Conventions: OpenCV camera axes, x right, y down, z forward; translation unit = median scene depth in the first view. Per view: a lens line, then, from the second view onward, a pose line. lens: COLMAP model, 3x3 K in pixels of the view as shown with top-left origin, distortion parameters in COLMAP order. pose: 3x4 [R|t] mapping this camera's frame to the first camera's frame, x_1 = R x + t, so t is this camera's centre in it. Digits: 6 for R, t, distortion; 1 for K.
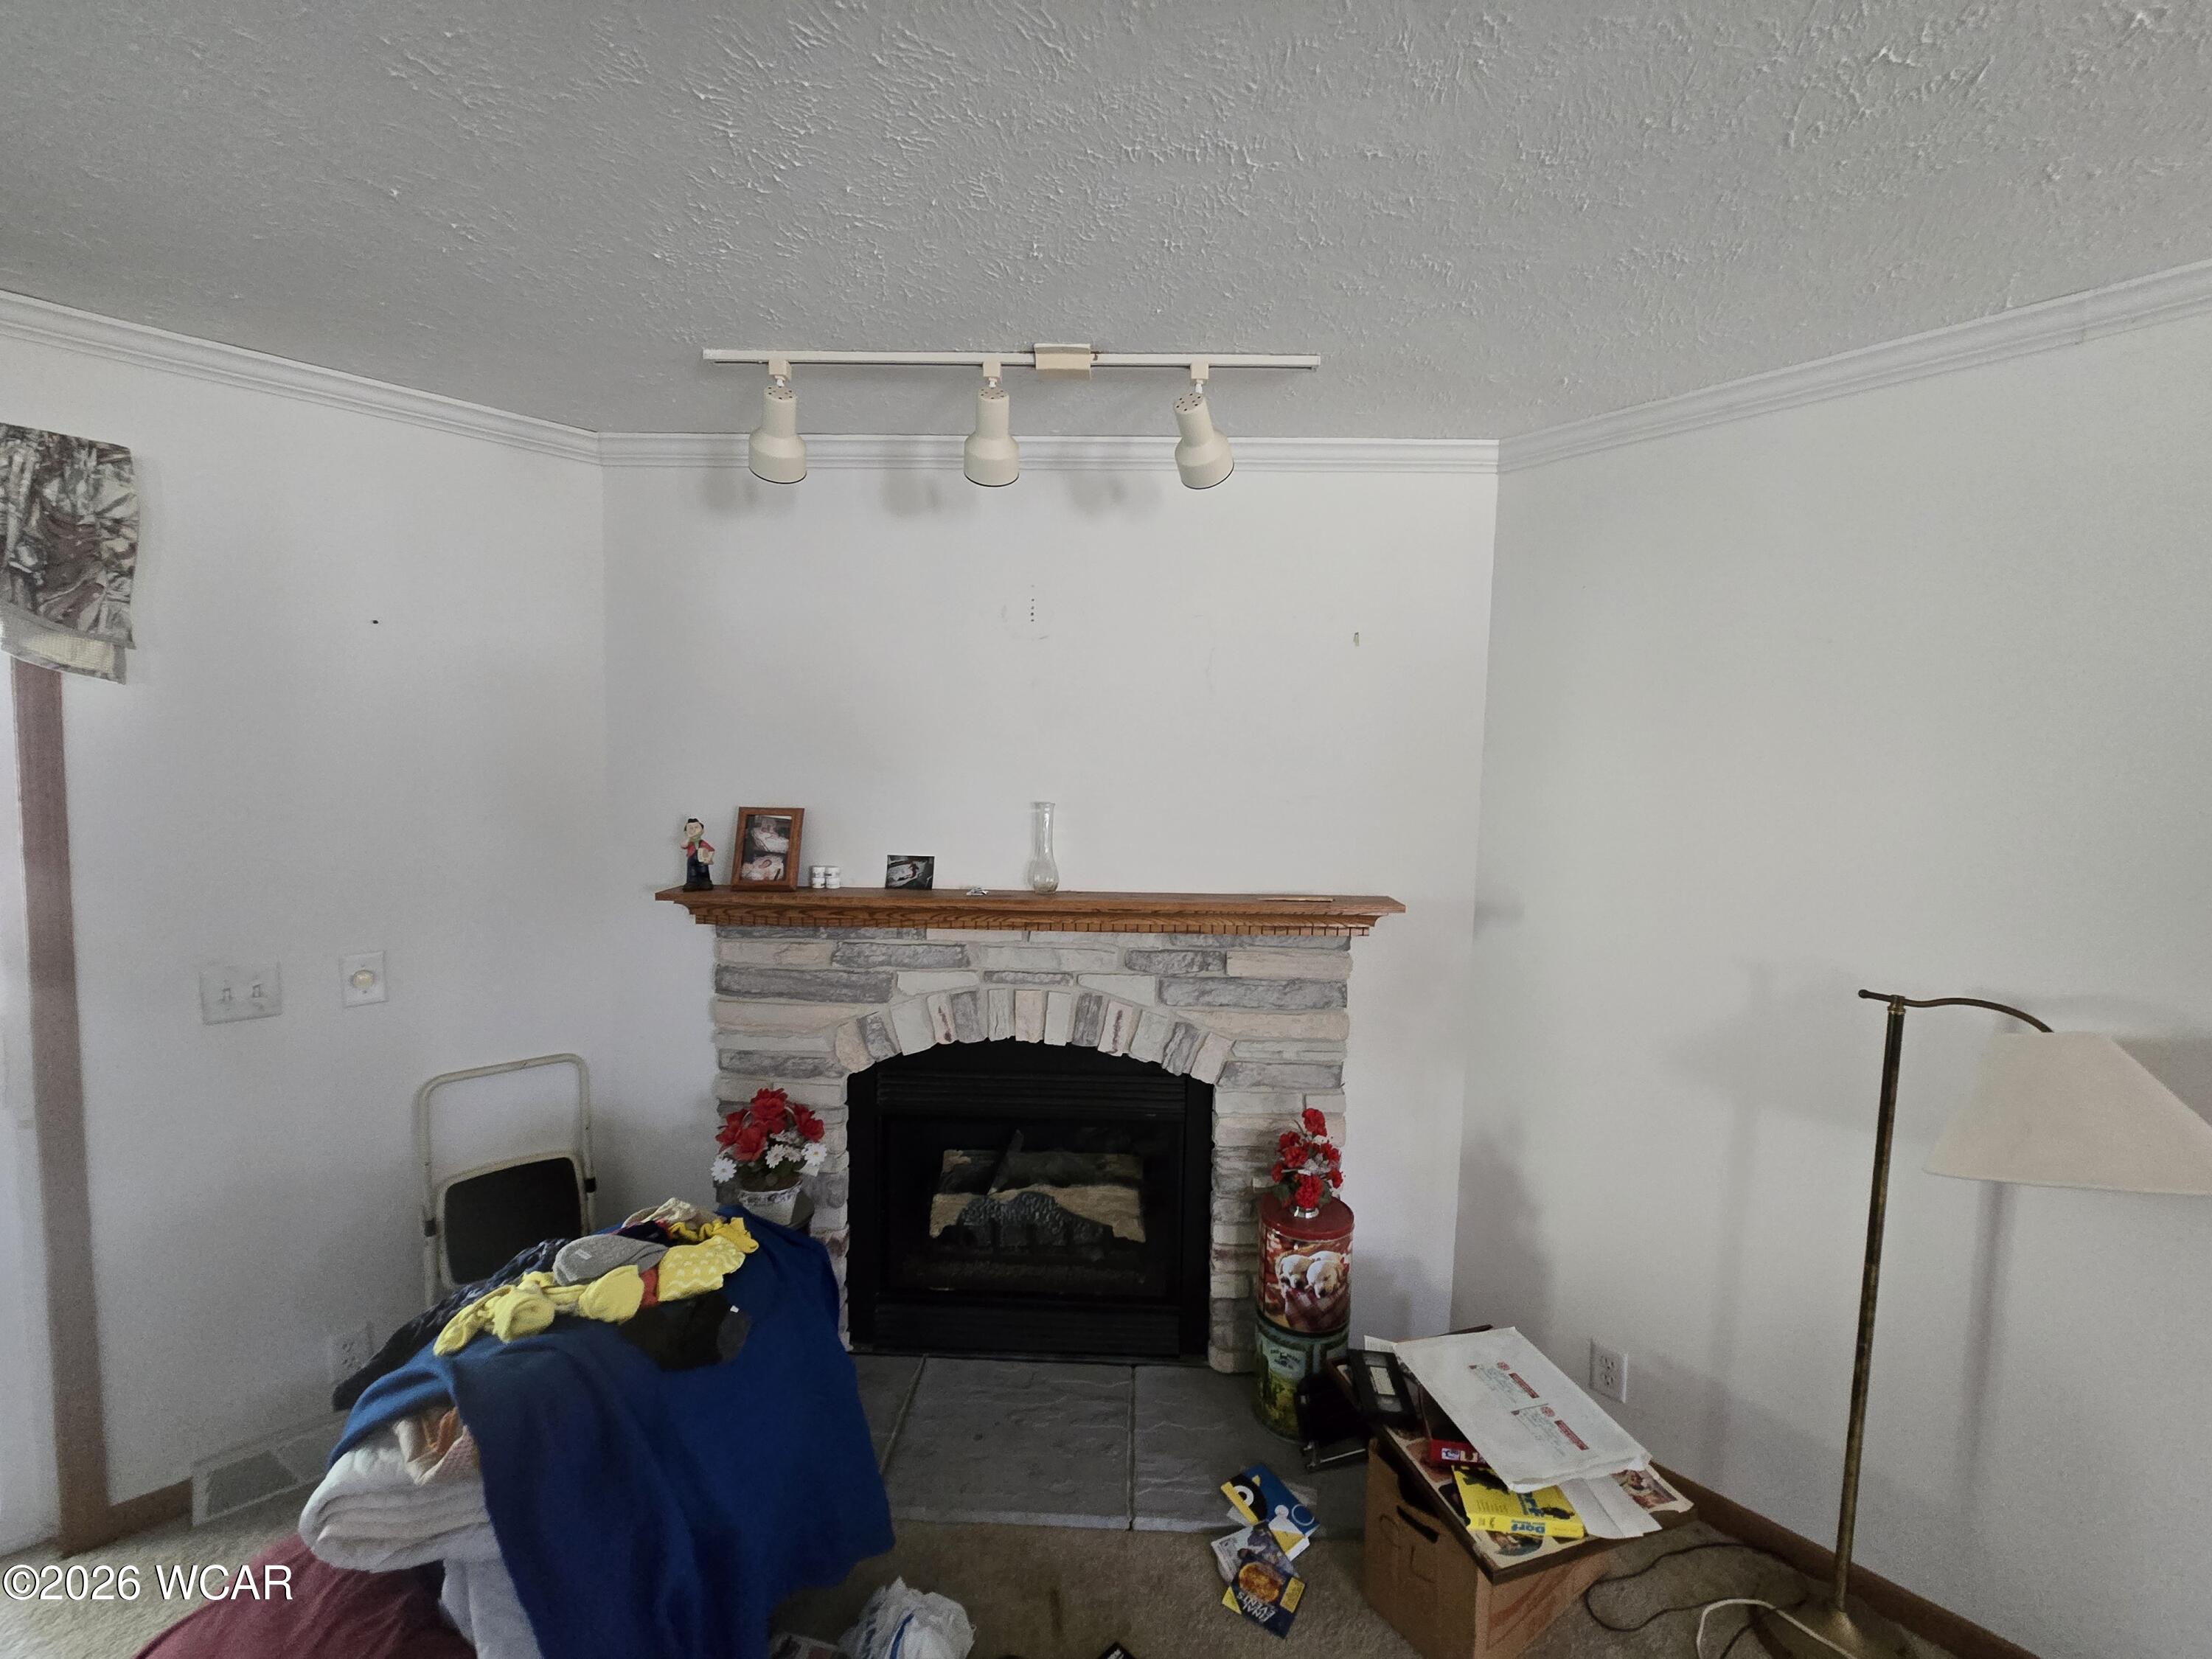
lens RADIAL K [[909.7, 0, 1106.0], [0, 909.7, 829.5], [0, 0, 1]] dist [0.001531, 0.001151]
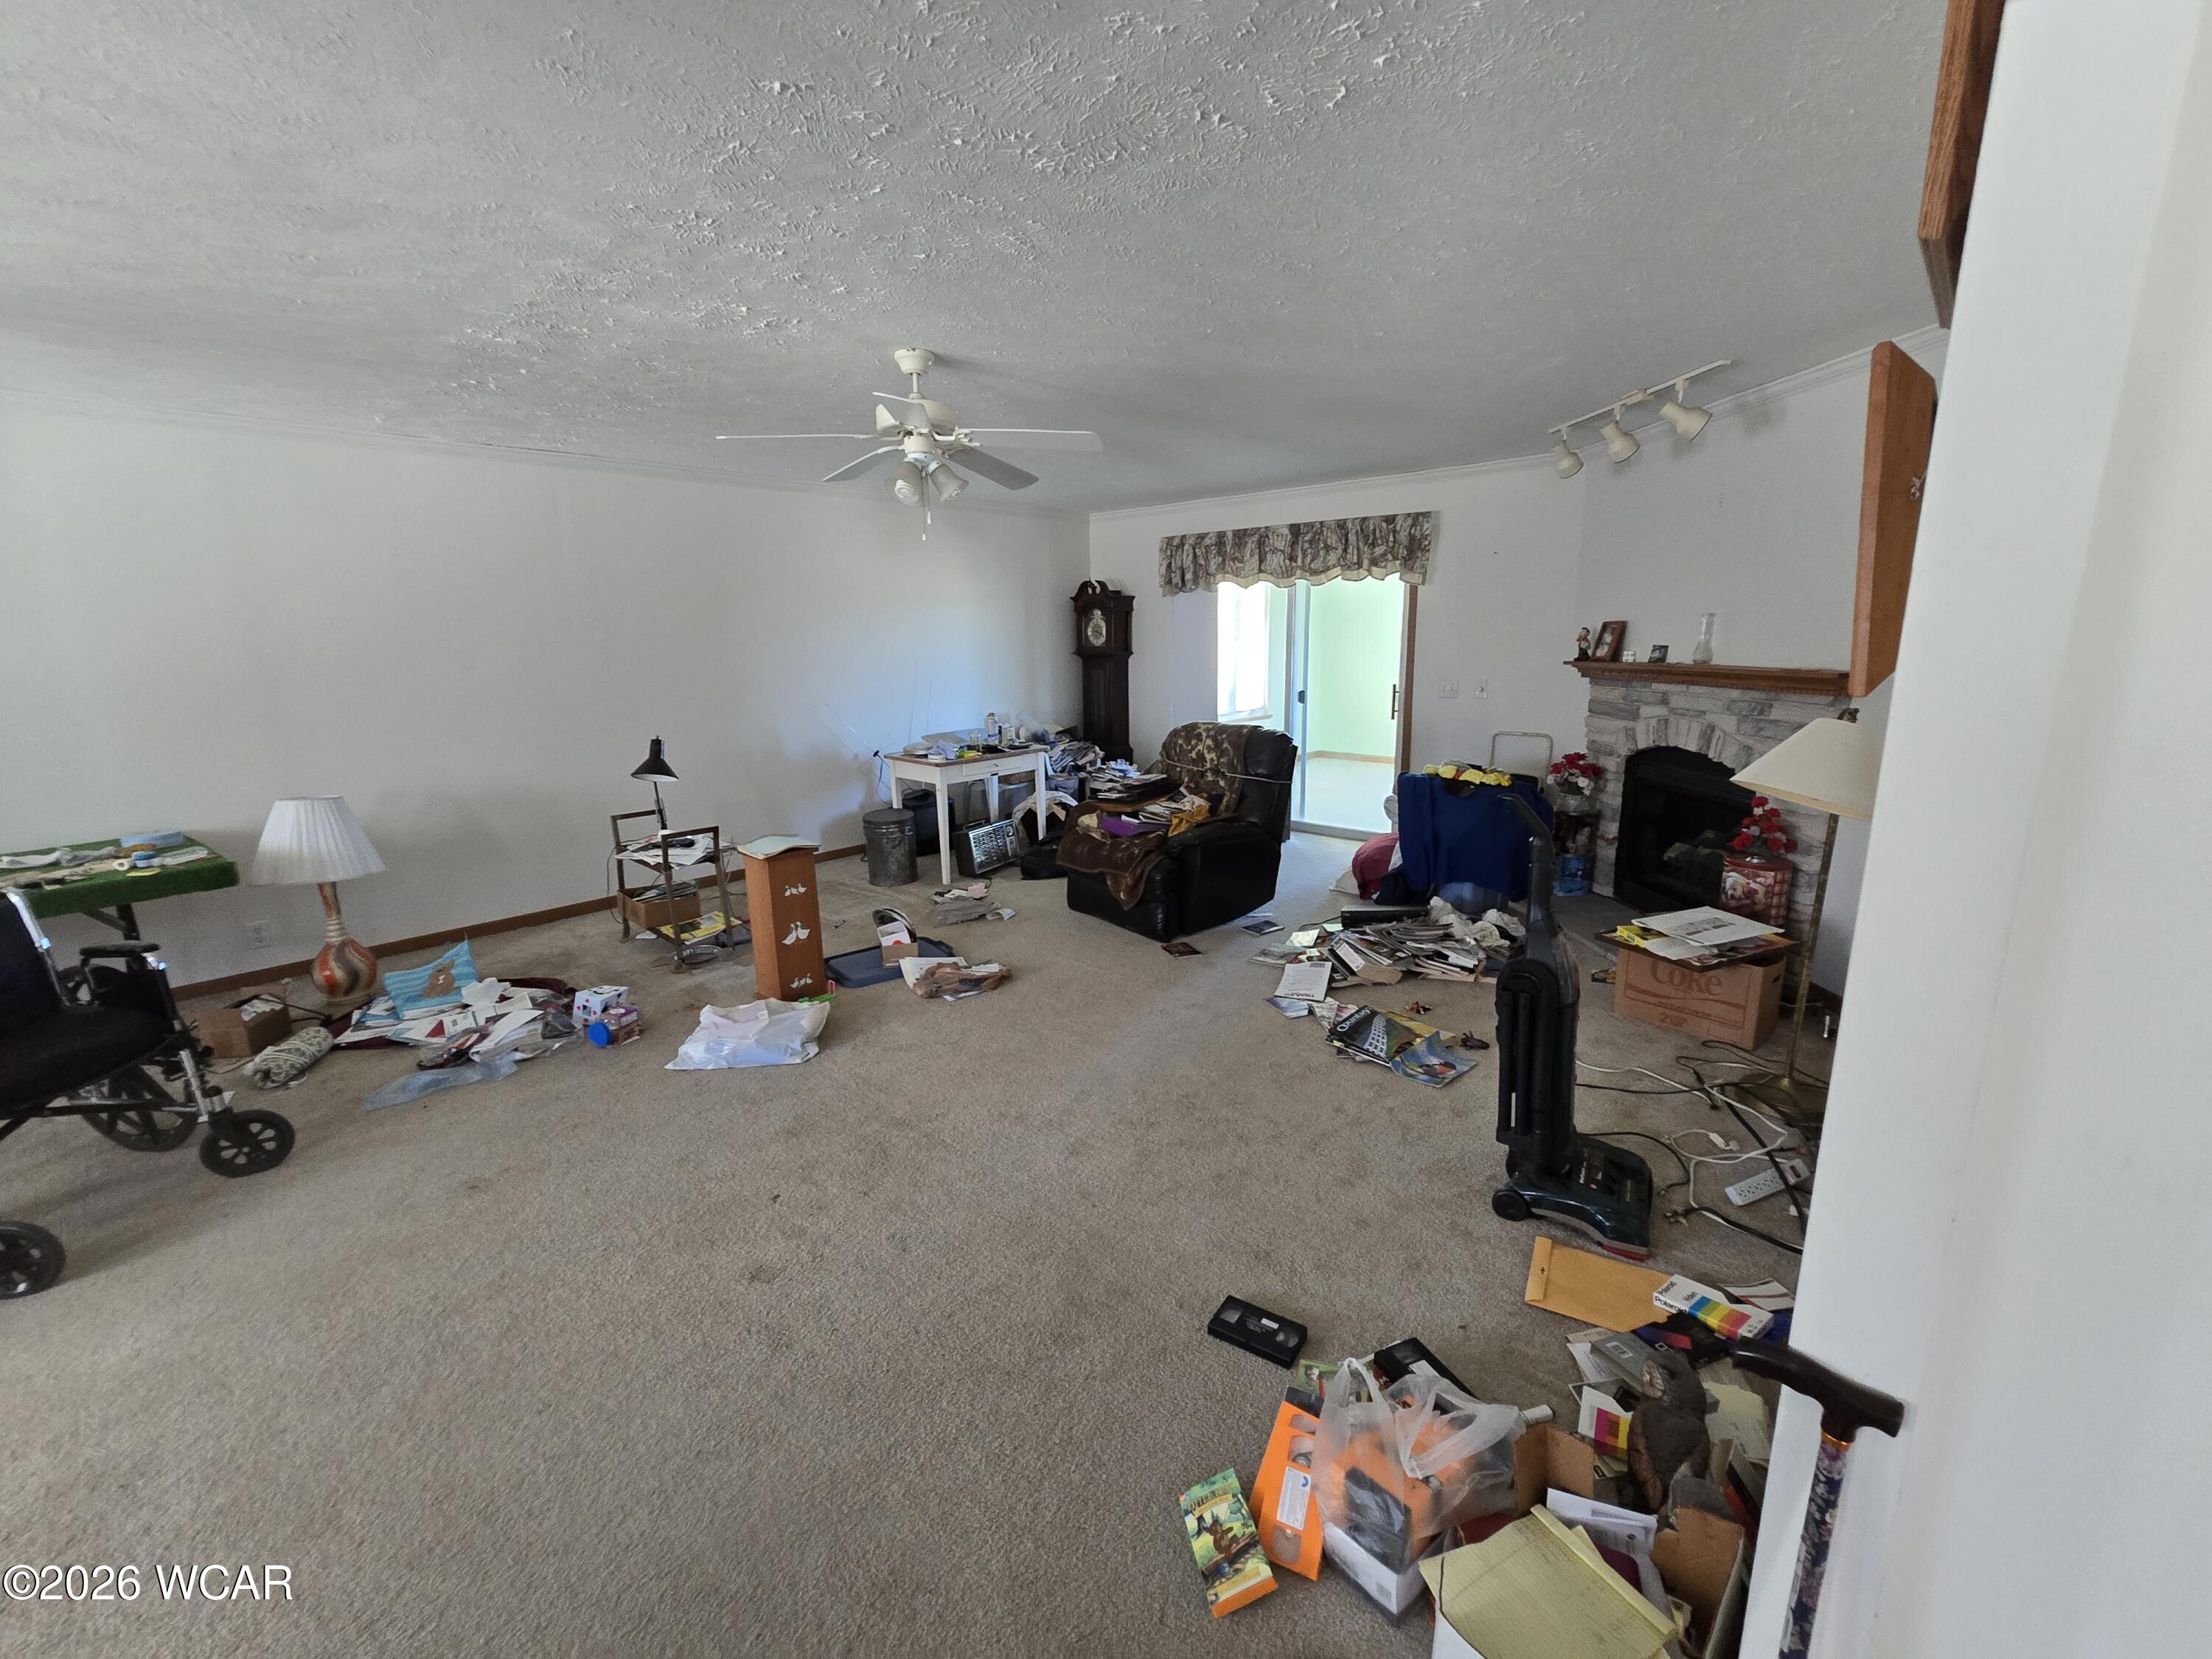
lens RADIAL K [[899.4, 0, 1106.0], [0, 899.4, 829.5], [0, 0, 1]] dist [0.001530, 0.000710]
pose [[0.069753, 0.193913, -0.978536, 1.616826], [-0.033931, 0.980819, 0.191947, 0.086980], [0.996987, 0.019814, 0.074994, -0.271402]]
